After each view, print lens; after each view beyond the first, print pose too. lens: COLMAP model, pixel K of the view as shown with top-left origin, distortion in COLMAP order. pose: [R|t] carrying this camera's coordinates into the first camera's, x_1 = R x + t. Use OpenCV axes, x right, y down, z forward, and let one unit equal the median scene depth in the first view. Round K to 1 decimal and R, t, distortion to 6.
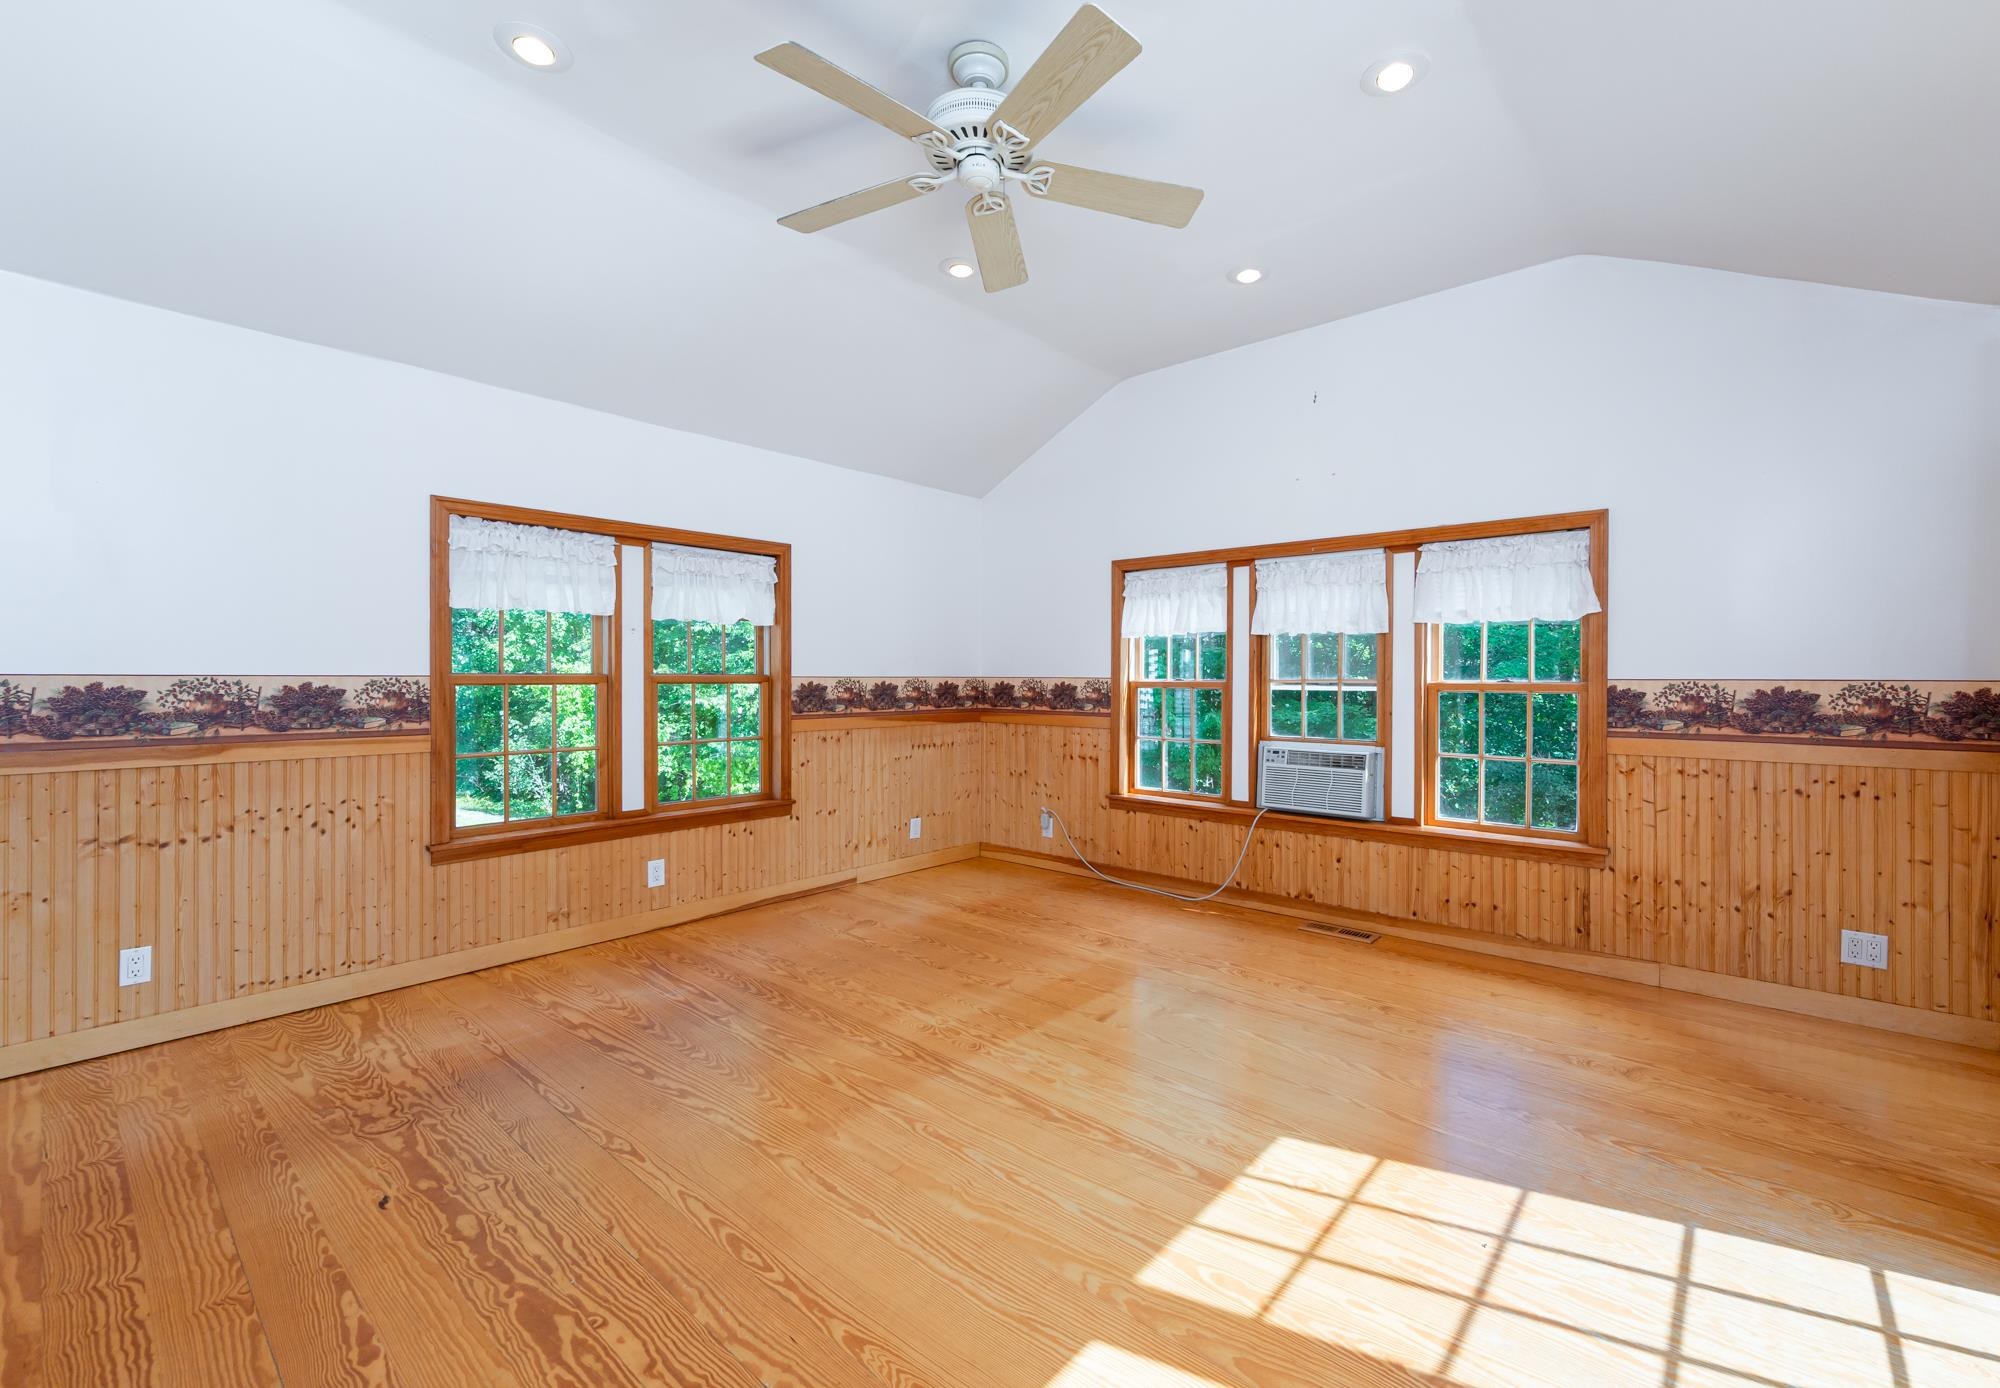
lens RADIAL K [[841.6, 0, 1050.6], [0, 841.6, 680.5], [0, 0, 1]] dist [0.000291, -0.000500]
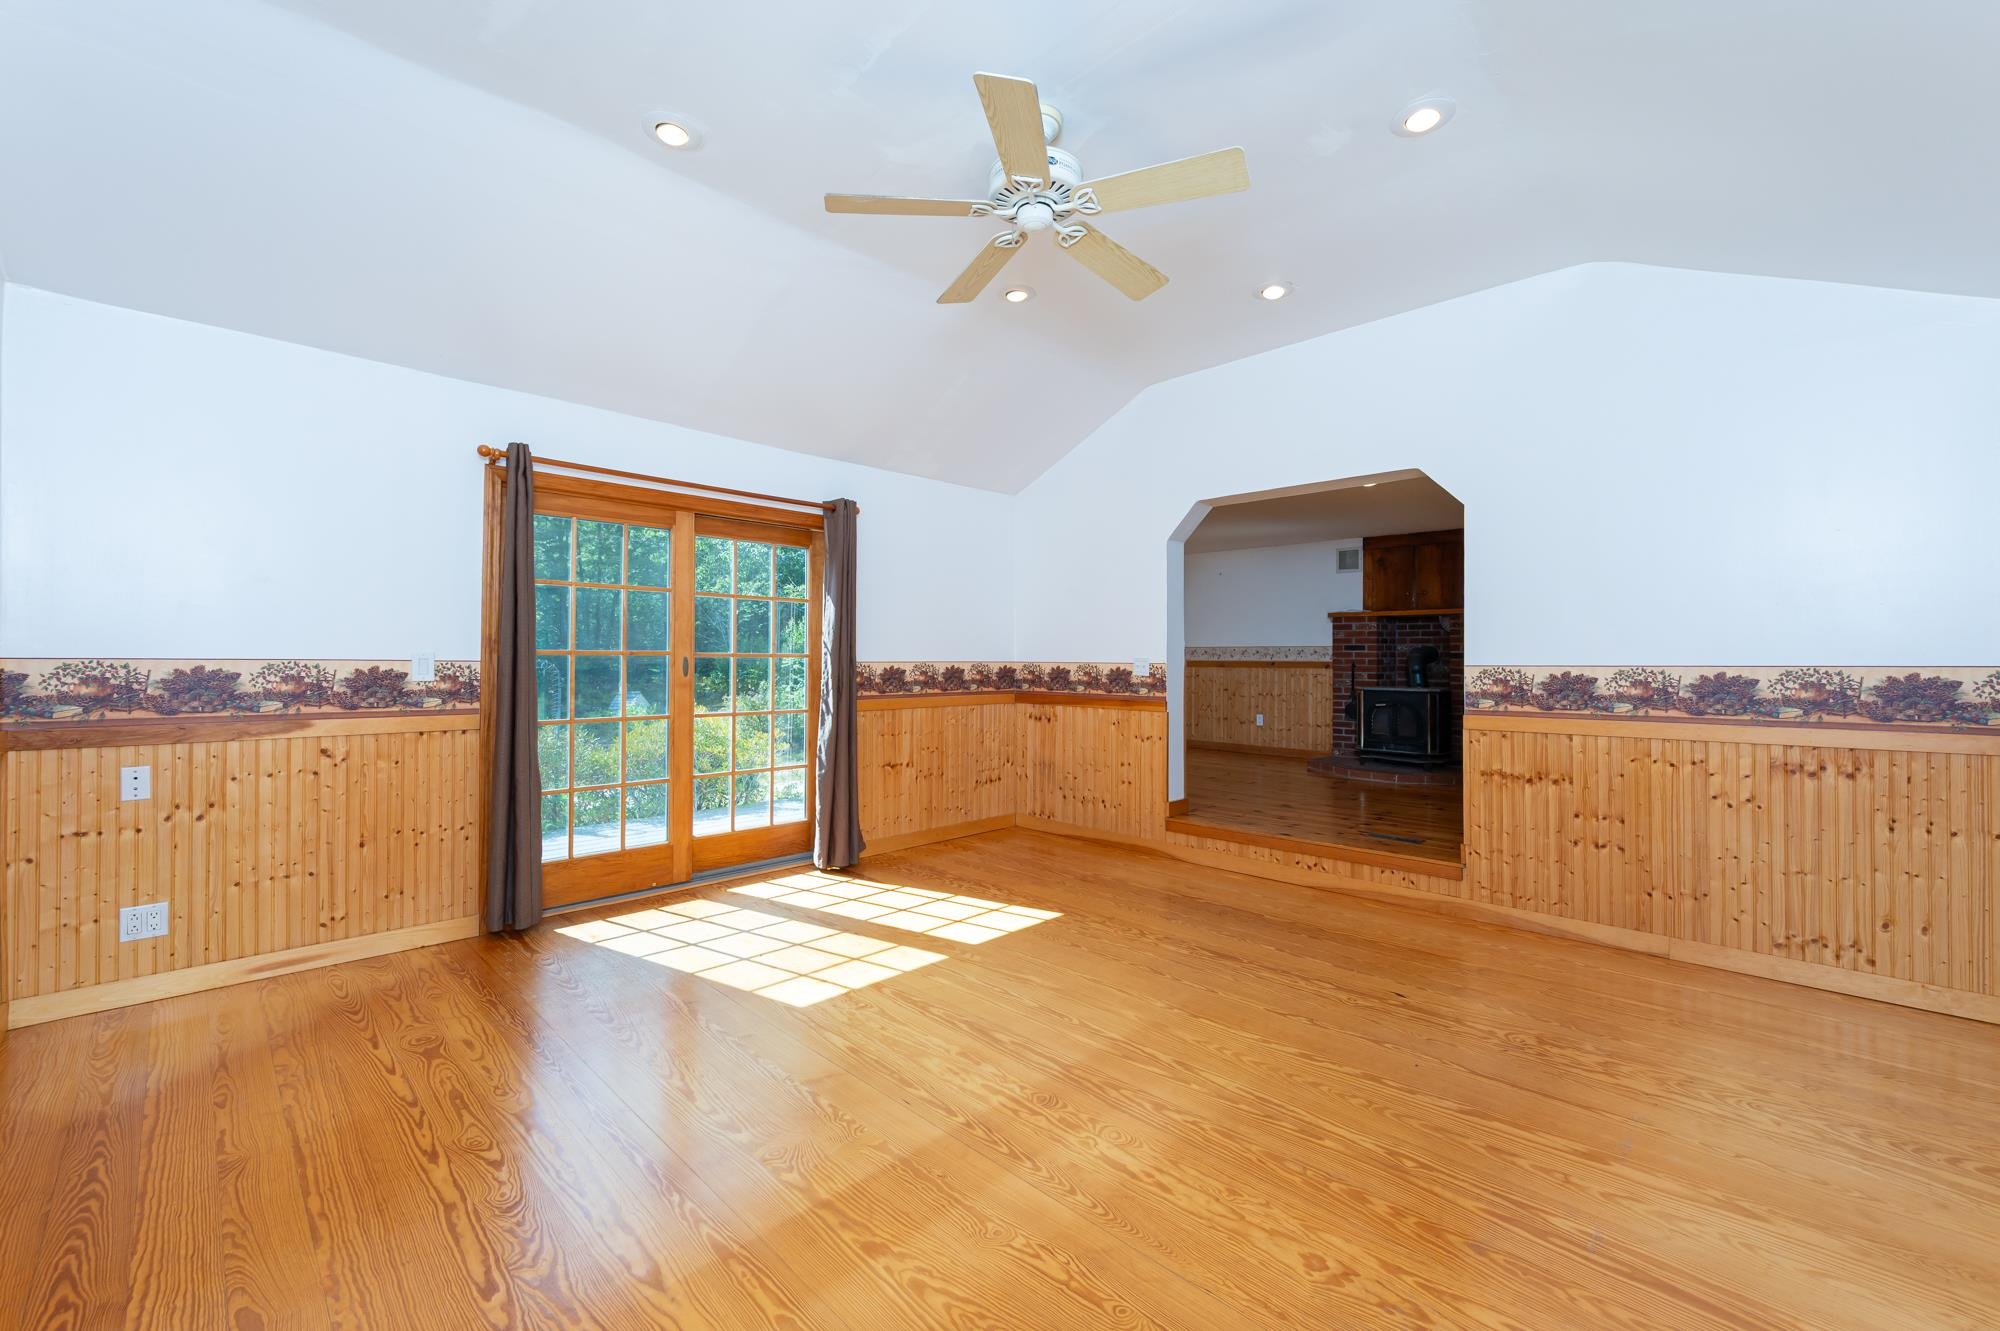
lens RADIAL K [[809.1, 0, 1009.1], [0, 809.1, 662.9], [0, 0, 1]] dist [-0.009166, 0.000855]
pose [[-0.996876, -0.006962, 0.078680, -0.101641], [-0.006222, 0.999934, 0.009647, -0.009306], [-0.078742, 0.009128, -0.996853, 1.515327]]
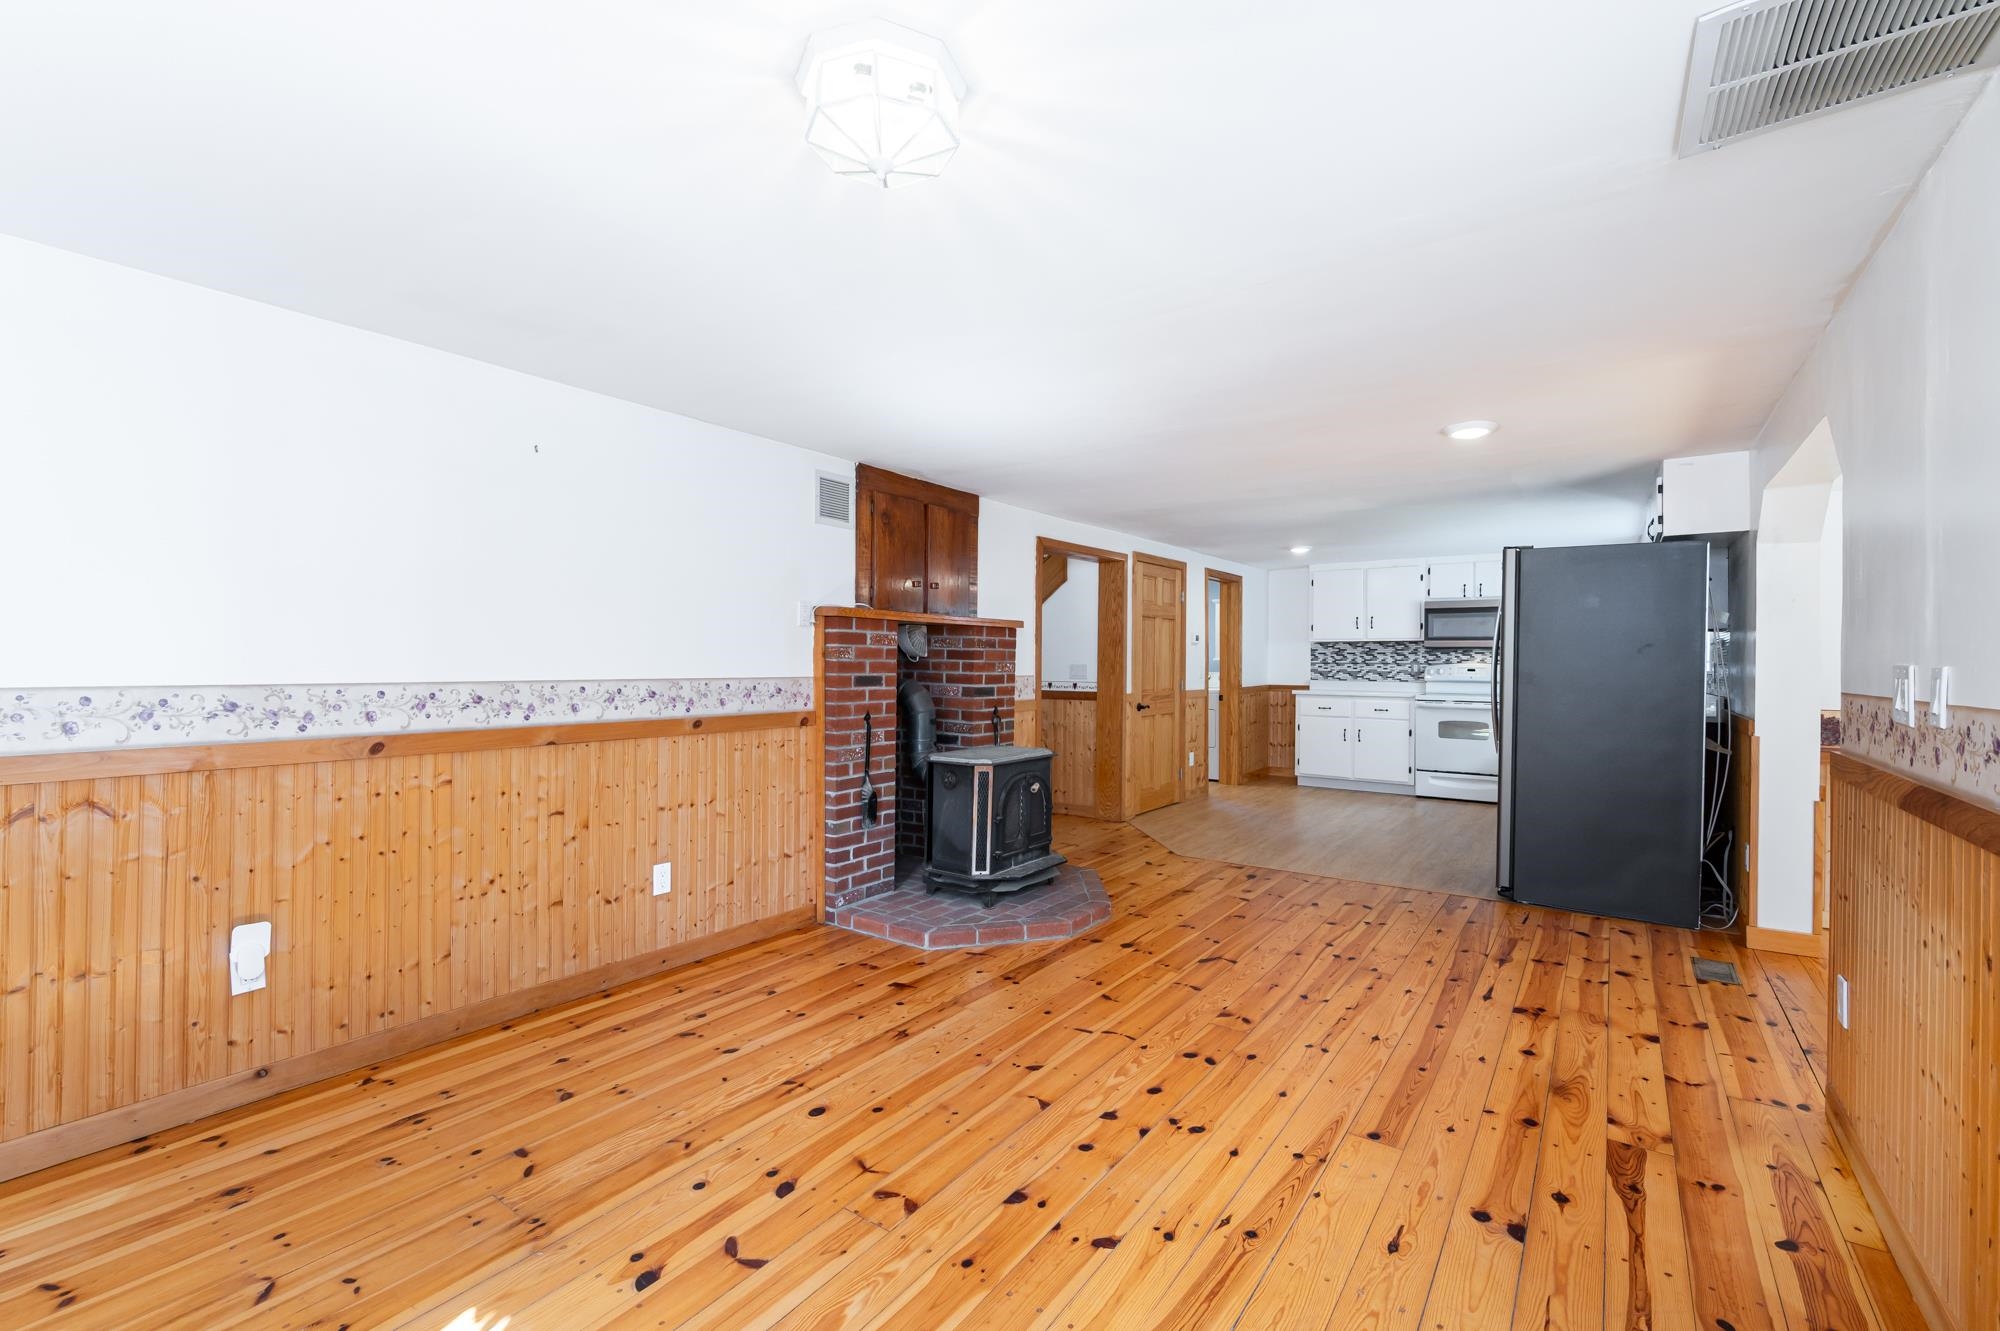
lens RADIAL K [[860.3, 0, 1000.5], [0, 860.3, 658.7], [0, 0, 1]] dist [-0.003754, -0.001953]
pose [[0.071643, -0.007832, -0.997400, 0.328974], [-0.012718, 0.999881, -0.008765, -0.060394], [0.997349, 0.013313, 0.071535, -0.781821]]
